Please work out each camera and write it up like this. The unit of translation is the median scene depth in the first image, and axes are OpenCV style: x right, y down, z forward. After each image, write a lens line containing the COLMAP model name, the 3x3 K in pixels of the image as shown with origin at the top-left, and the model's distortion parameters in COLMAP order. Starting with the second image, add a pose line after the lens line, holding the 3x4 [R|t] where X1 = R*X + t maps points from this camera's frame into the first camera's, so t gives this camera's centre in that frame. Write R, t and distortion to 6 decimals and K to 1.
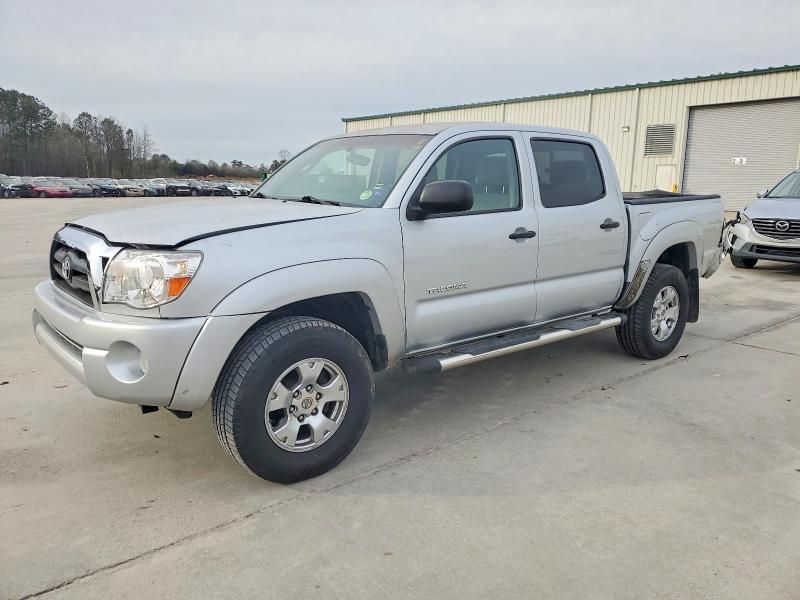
lens RADIAL K [[639.7, 0, 400.0], [0, 639.7, 300.0], [0, 0, 1]] dist [0.004563, 0.004806]
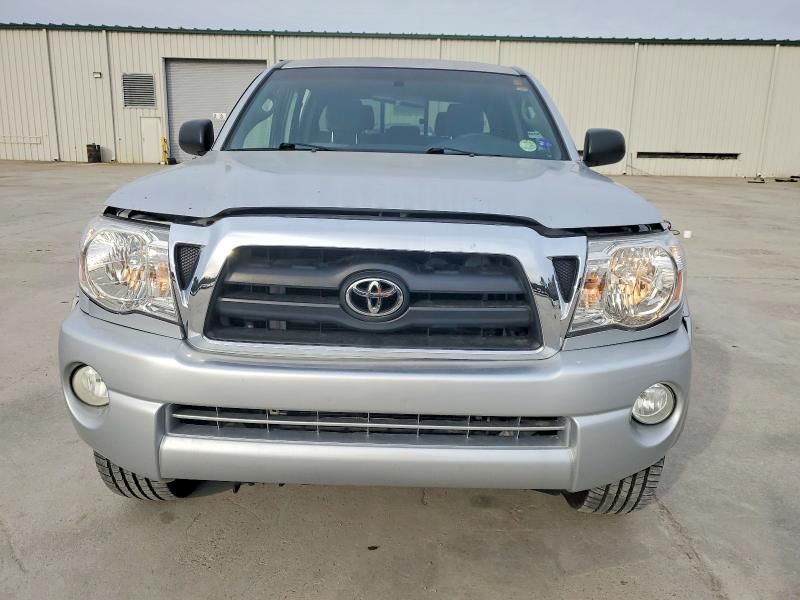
lens RADIAL K [[639.7, 0, 400.0], [0, 639.7, 300.0], [0, 0, 1]] dist [0.004563, 0.004806]
pose [[0.634354, -0.172541, 0.753541, -0.304438], [0.121772, 0.984907, 0.123007, -0.032490], [-0.763391, 0.013730, 0.645790, 0.234402]]
